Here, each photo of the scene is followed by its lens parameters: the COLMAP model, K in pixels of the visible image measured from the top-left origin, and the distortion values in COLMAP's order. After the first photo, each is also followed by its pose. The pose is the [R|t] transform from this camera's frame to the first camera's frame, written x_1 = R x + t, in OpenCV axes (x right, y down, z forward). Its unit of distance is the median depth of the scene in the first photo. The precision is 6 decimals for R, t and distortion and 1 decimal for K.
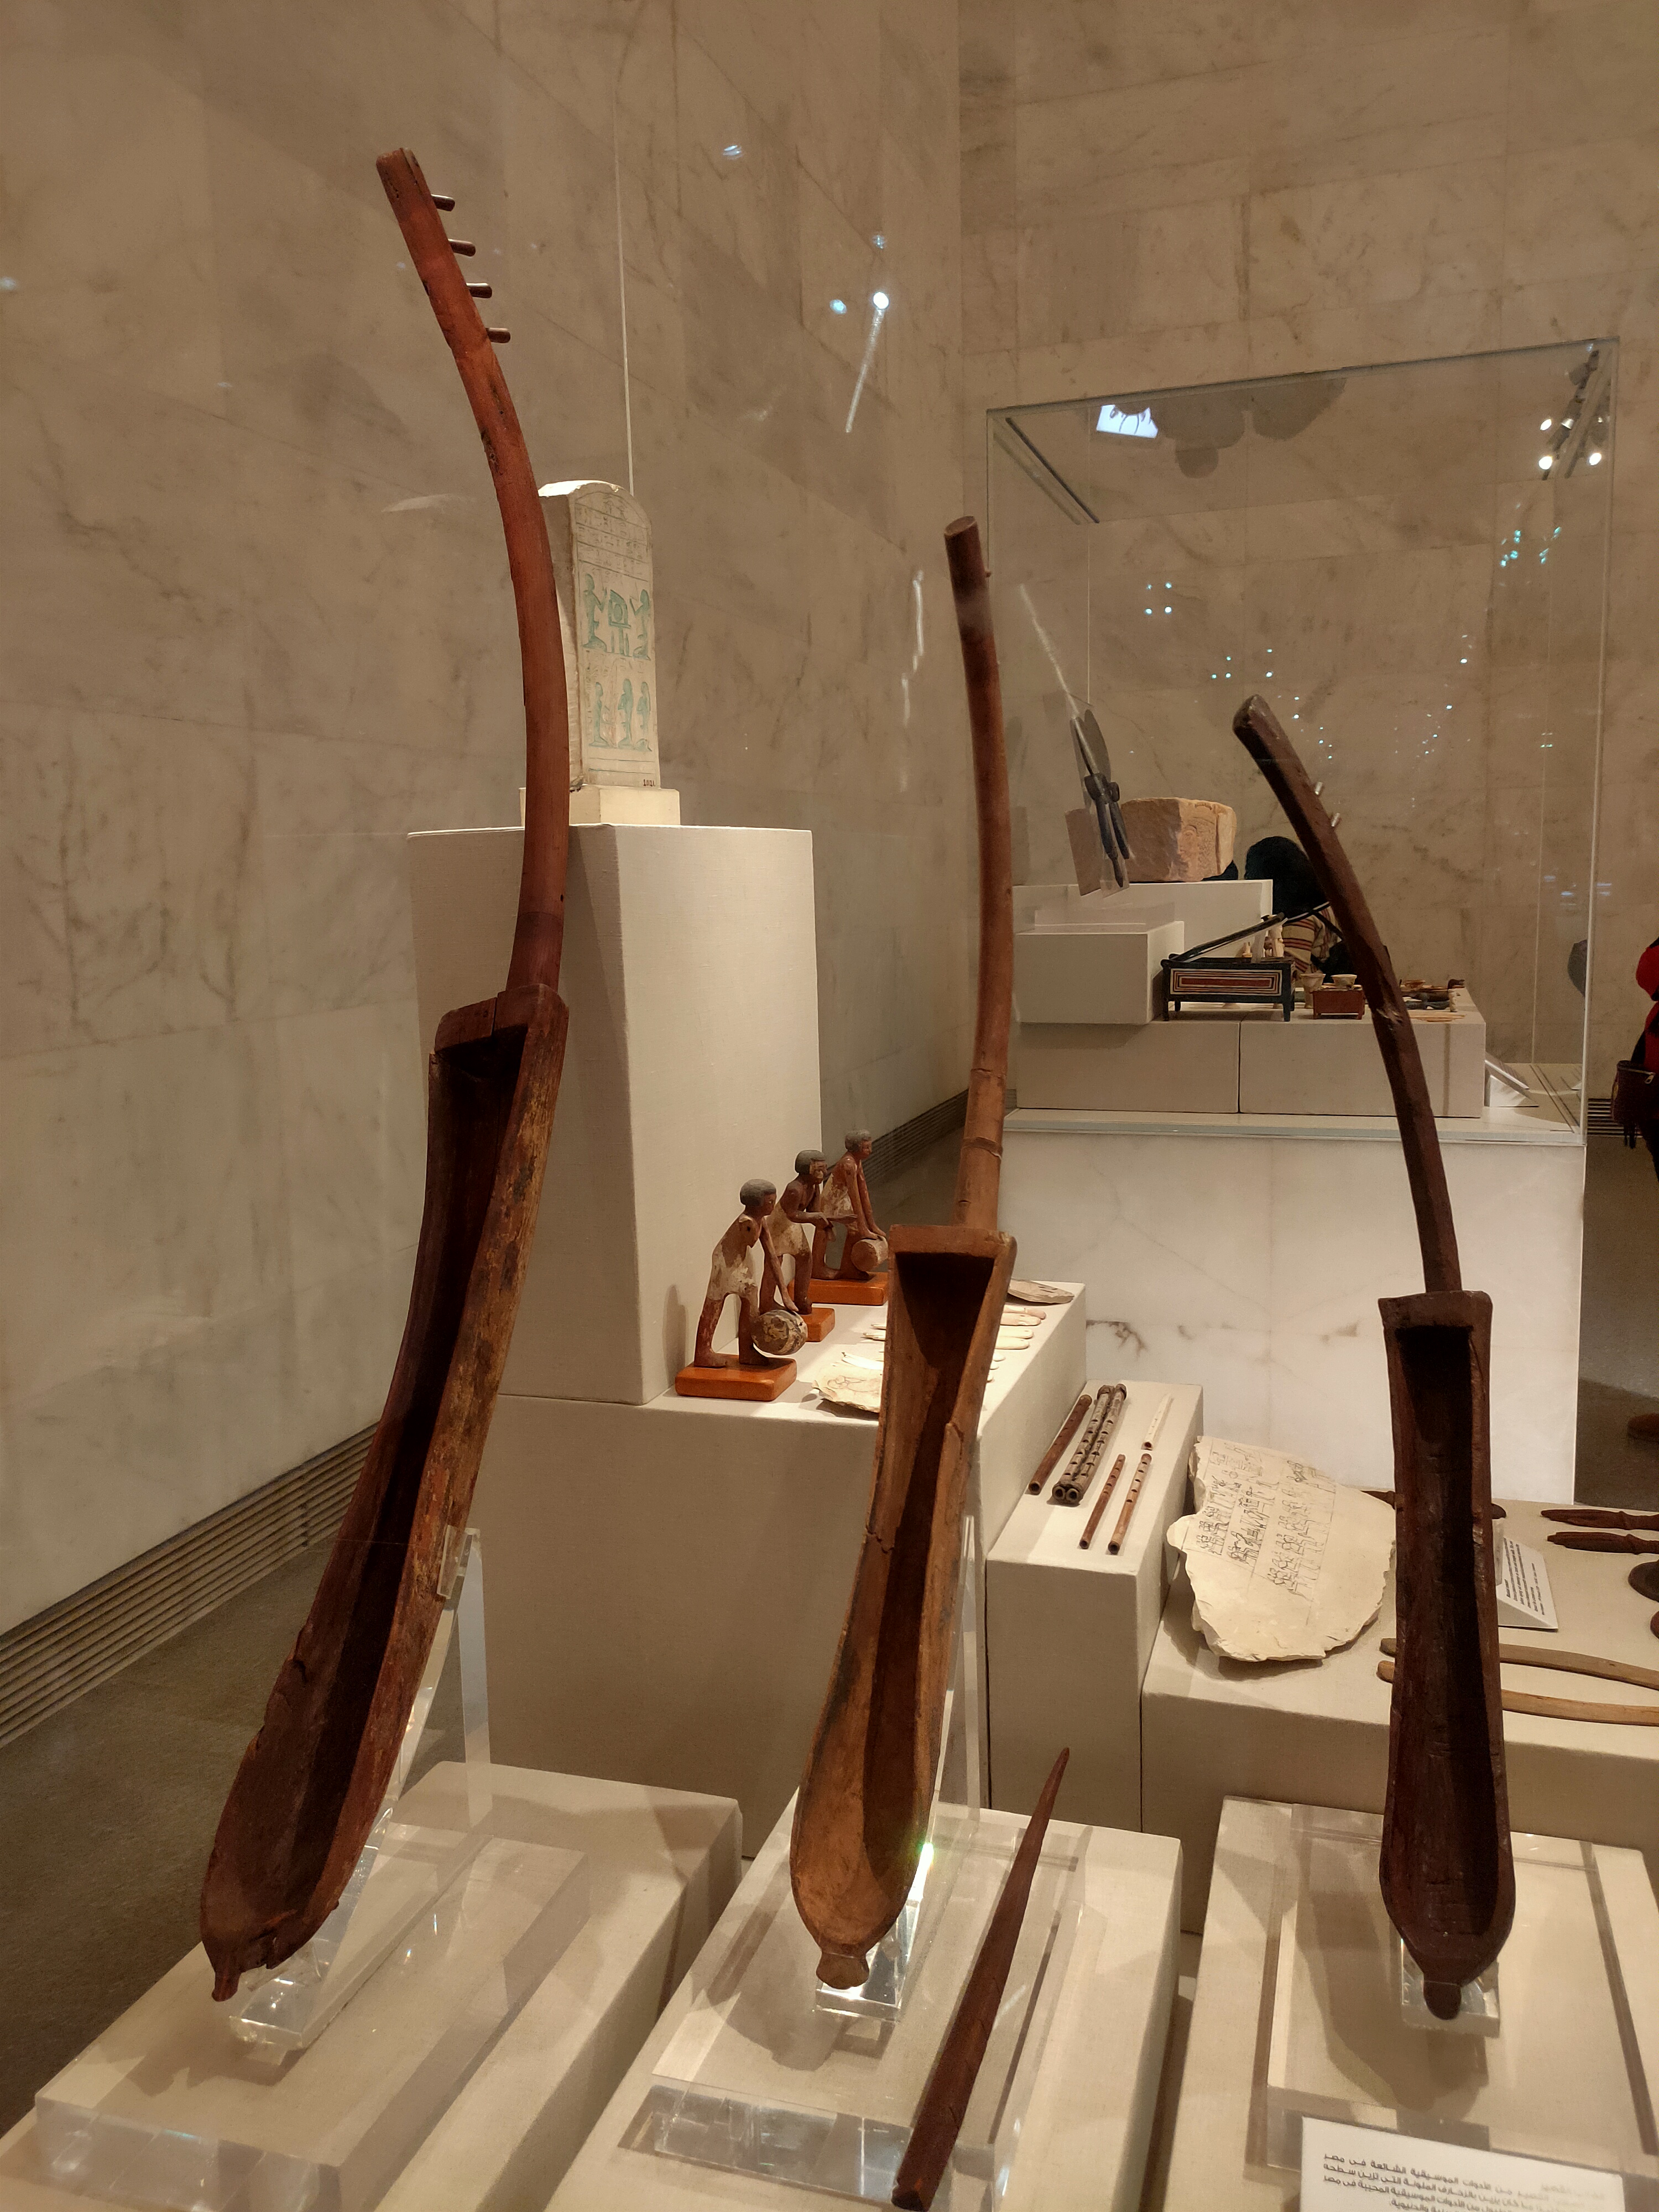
lens RADIAL K [[1669.7, 0, 829.5], [0, 1669.7, 1106.0], [0, 0, 1]] dist [0.006991, -0.014112]
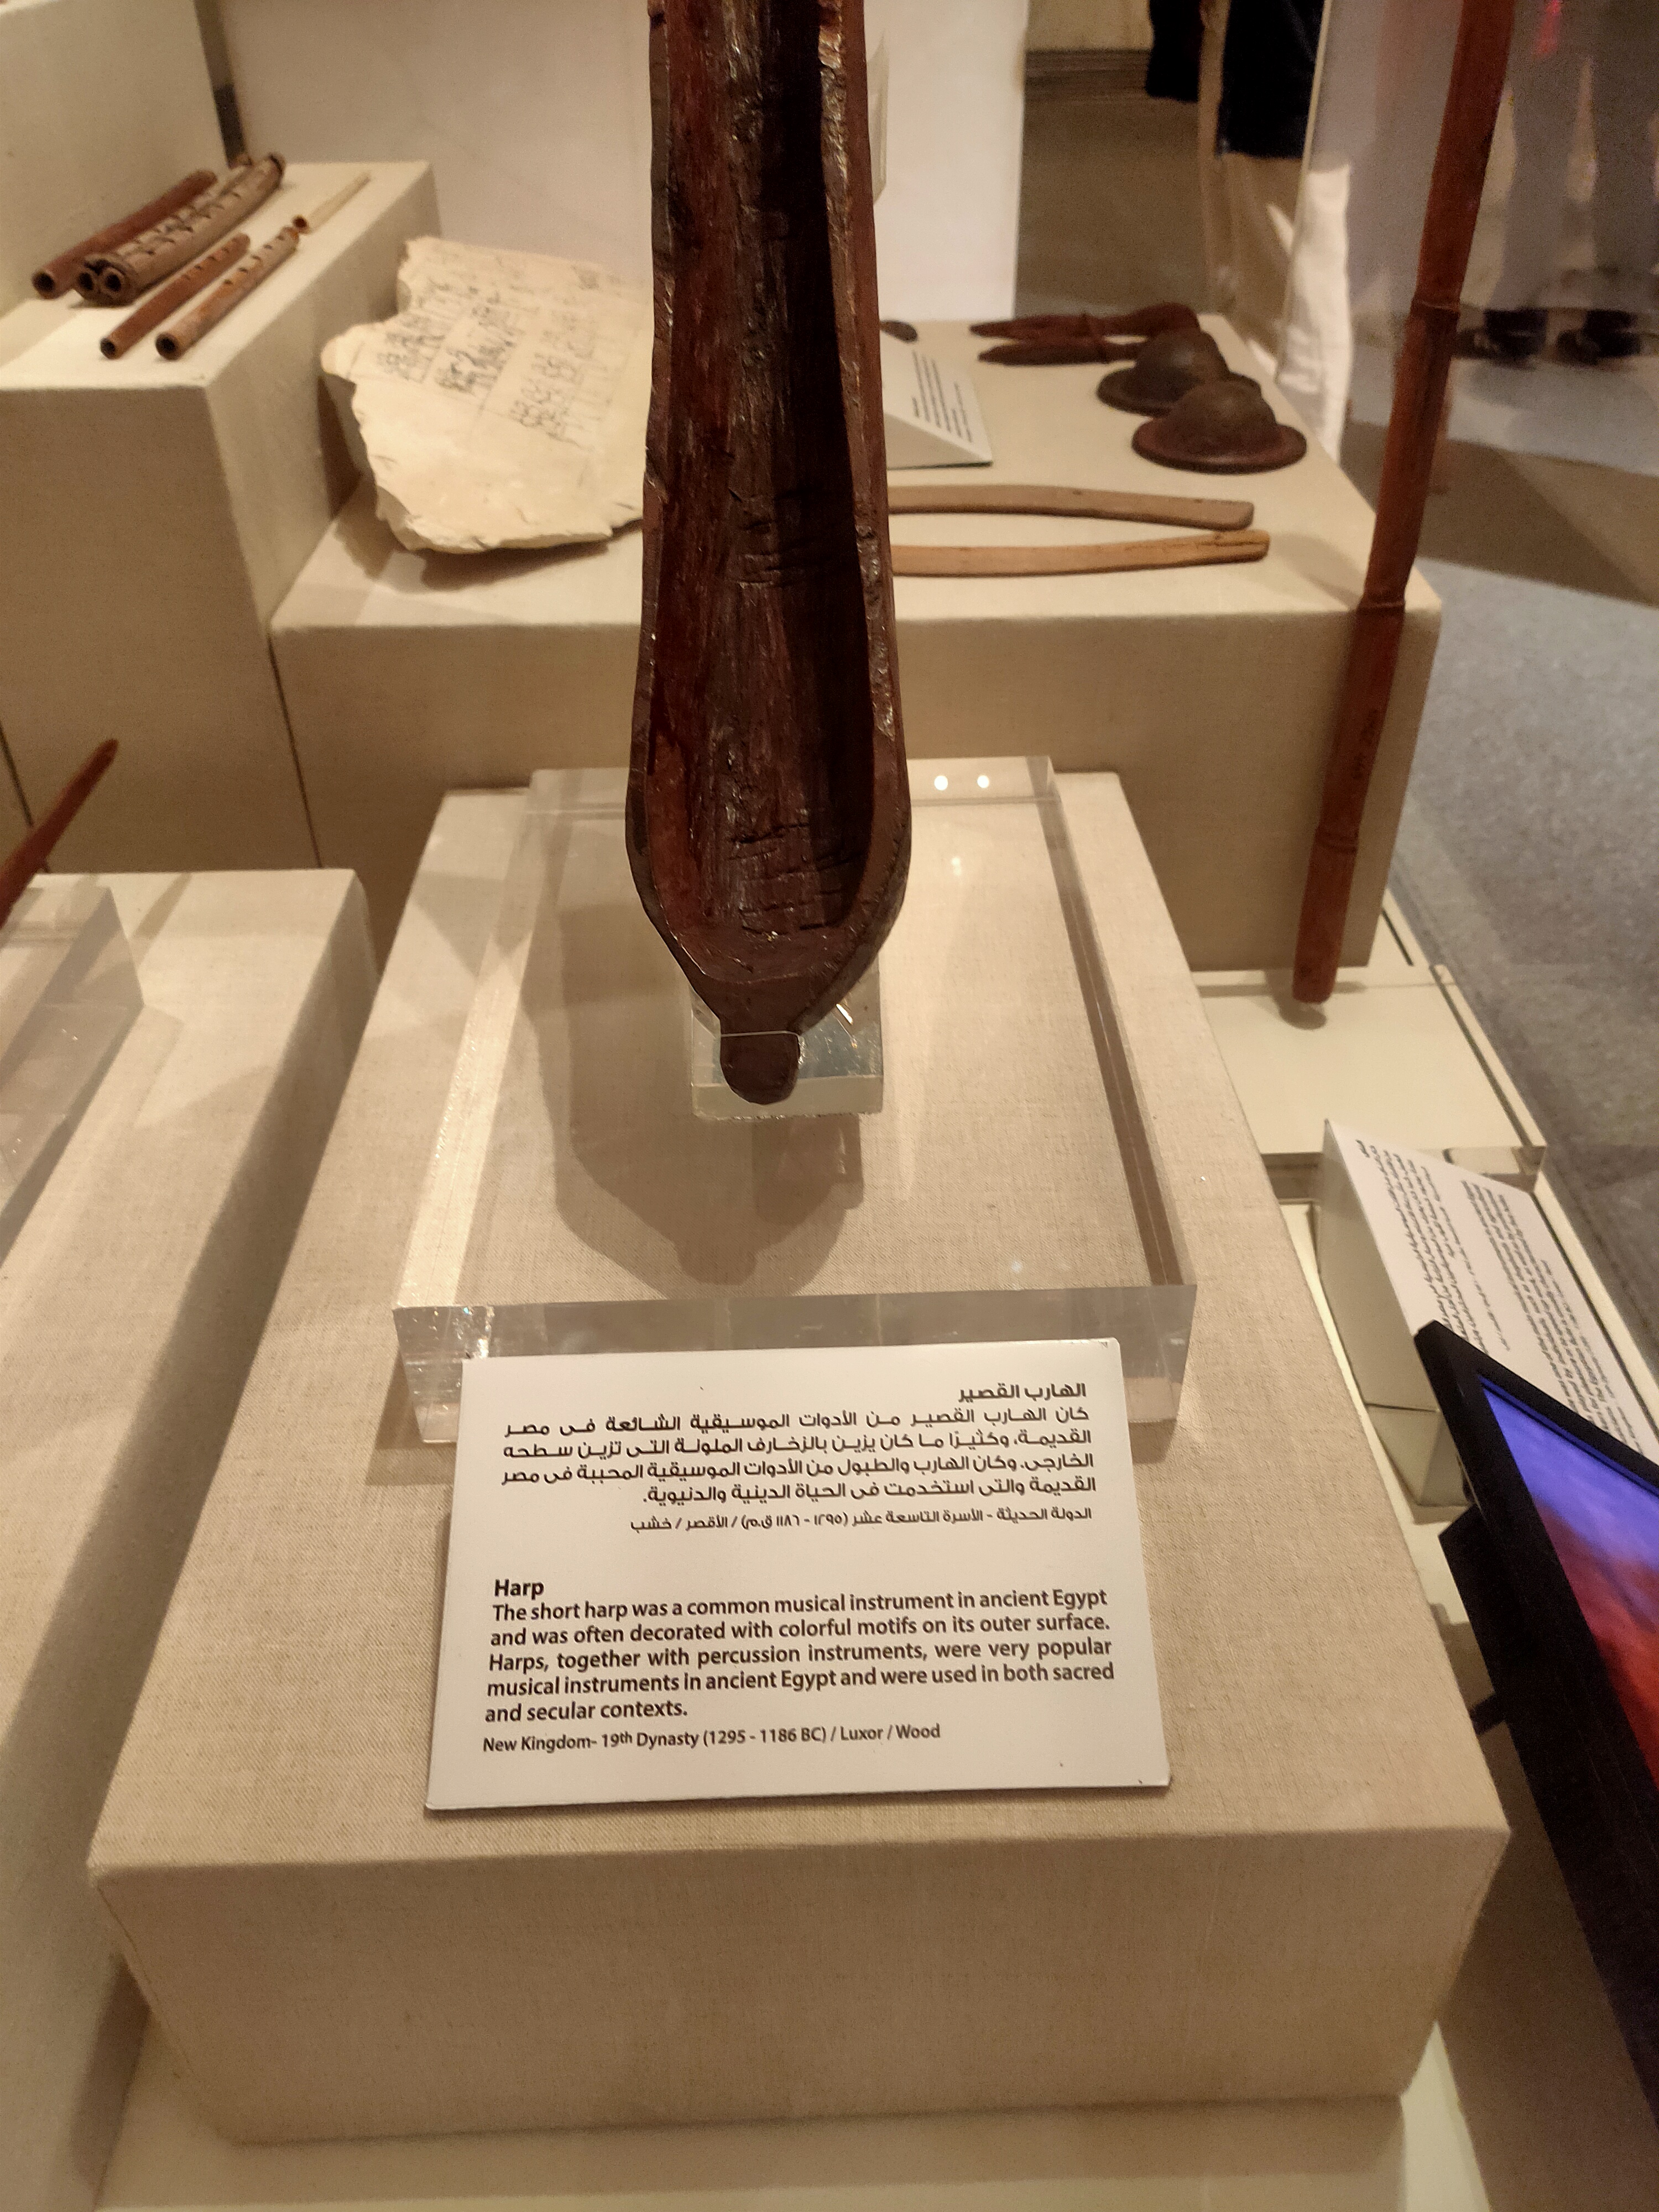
lens RADIAL K [[1669.7, 0, 829.5], [0, 1669.7, 1106.0], [0, 0, 1]] dist [0.006991, -0.014112]
pose [[0.946363, -0.182674, 0.266510, 0.209272], [0.030216, 0.871259, 0.489893, 0.257915], [-0.321690, -0.455564, 0.830046, 0.488967]]
